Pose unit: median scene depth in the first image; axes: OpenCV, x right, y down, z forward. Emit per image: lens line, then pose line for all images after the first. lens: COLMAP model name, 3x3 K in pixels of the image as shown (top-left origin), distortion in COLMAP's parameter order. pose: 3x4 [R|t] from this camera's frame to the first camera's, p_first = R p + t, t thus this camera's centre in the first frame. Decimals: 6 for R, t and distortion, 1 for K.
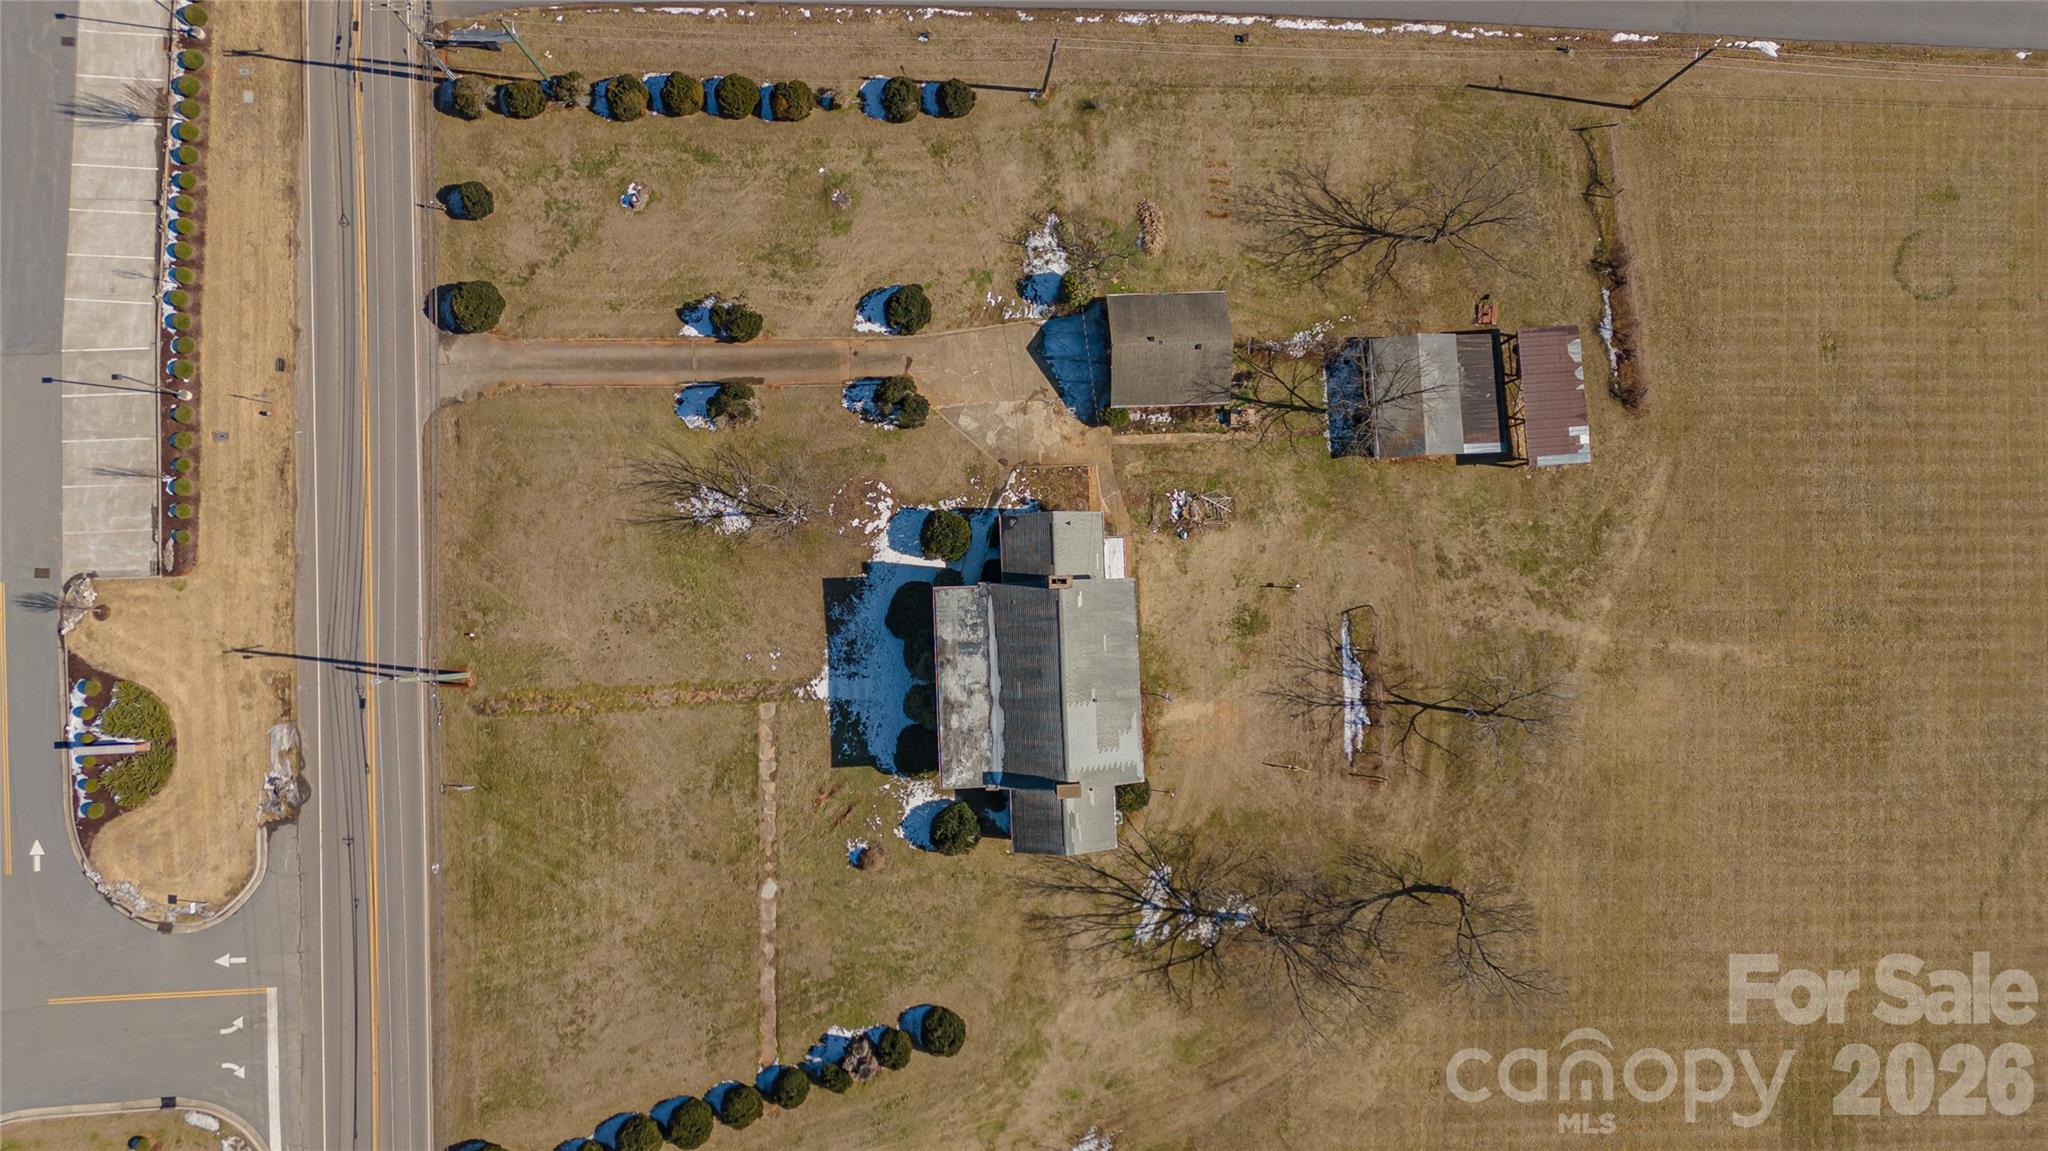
lens RADIAL K [[1429.8, 0, 1019.8], [0, 1429.8, 582.4], [0, 0, 1]] dist [0.092275, -0.109741]
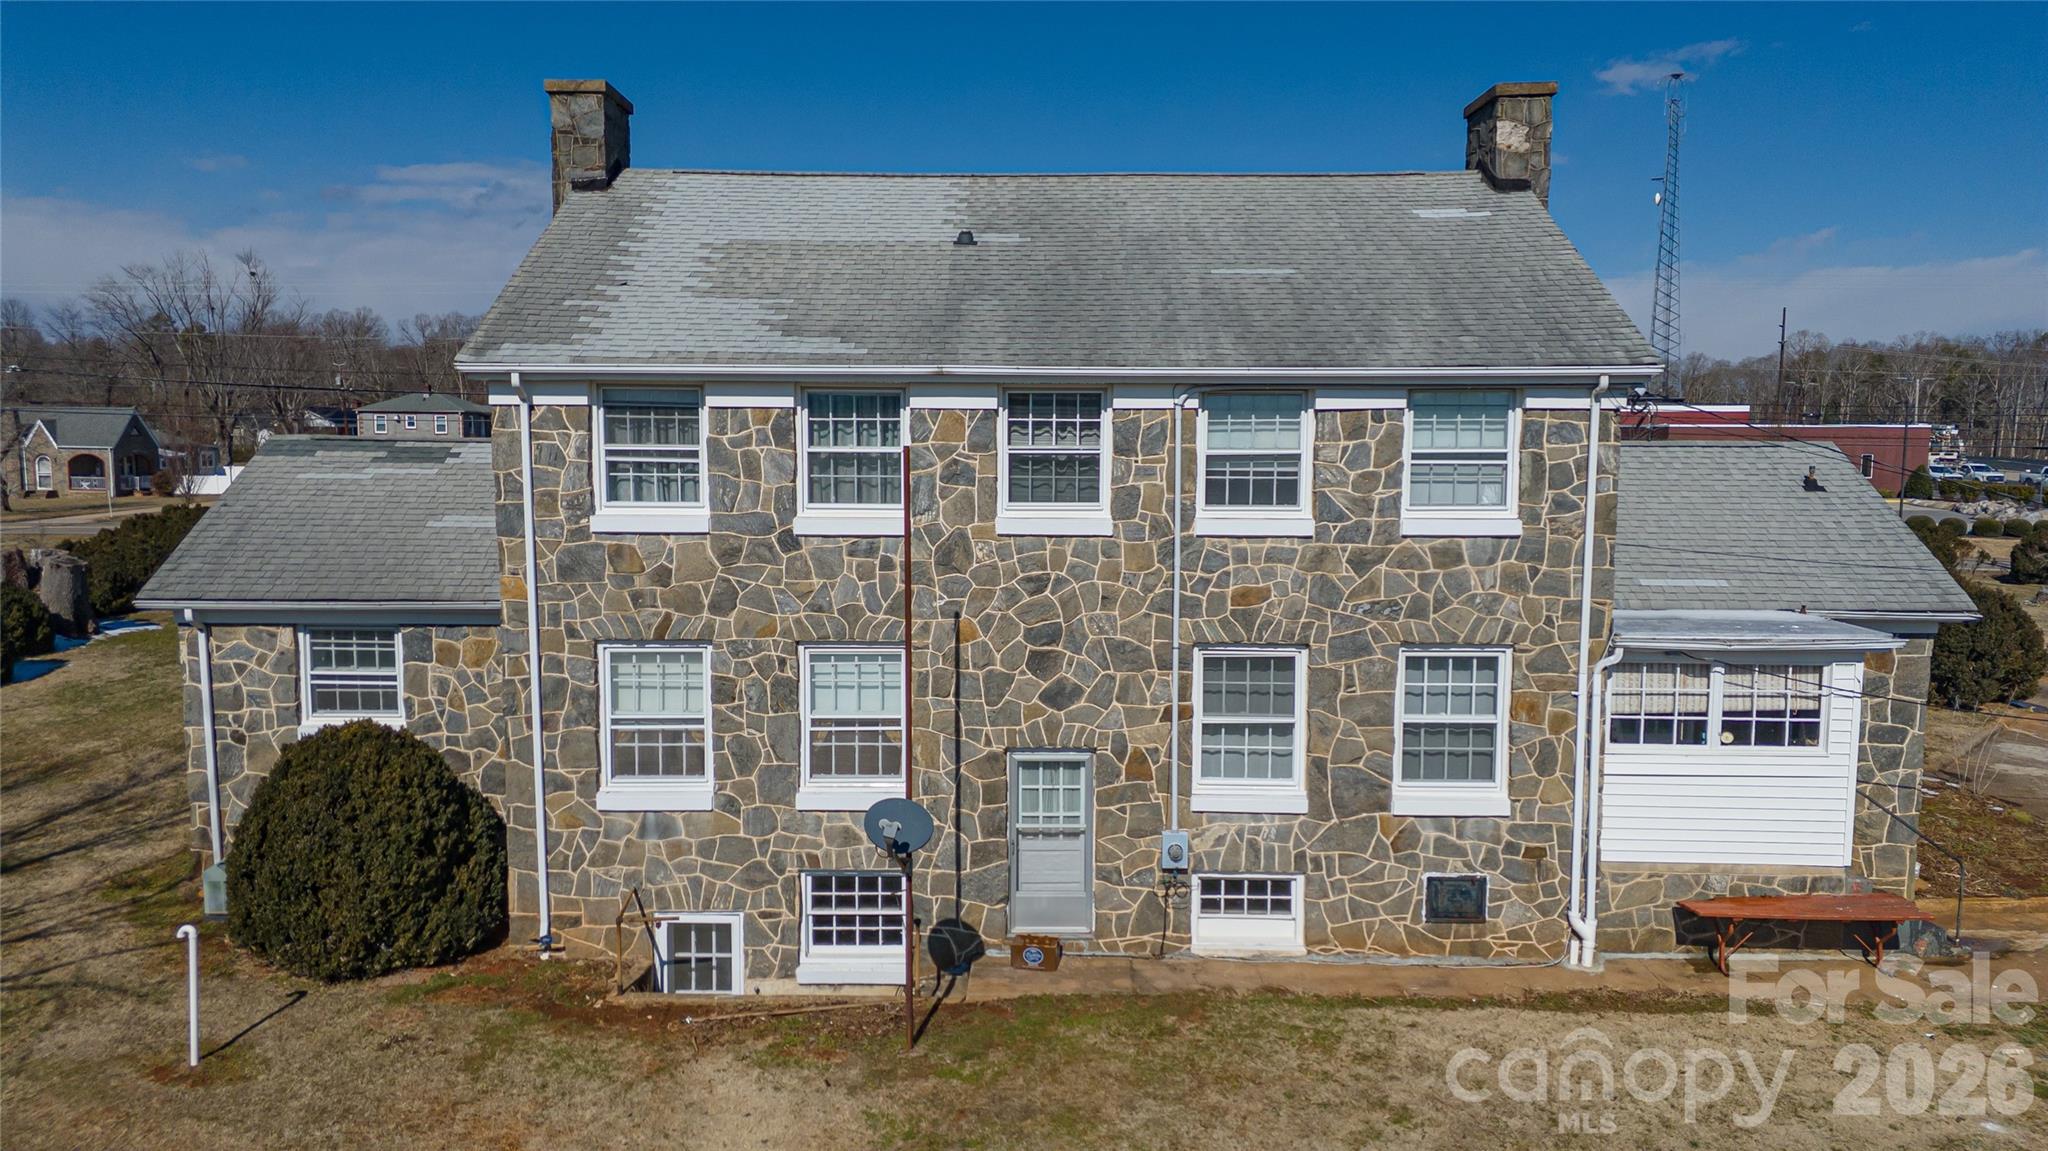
lens RADIAL K [[1413.2, 0, 1022.8], [0, 1413.2, 571.5], [0, 0, 1]] dist [0.103963, -0.100430]
pose [[-0.040235, 0.060627, -0.997349, 0.239408], [-0.998596, 0.031967, 0.042229, 0.061329], [0.034443, 0.997648, 0.059255, 0.955608]]
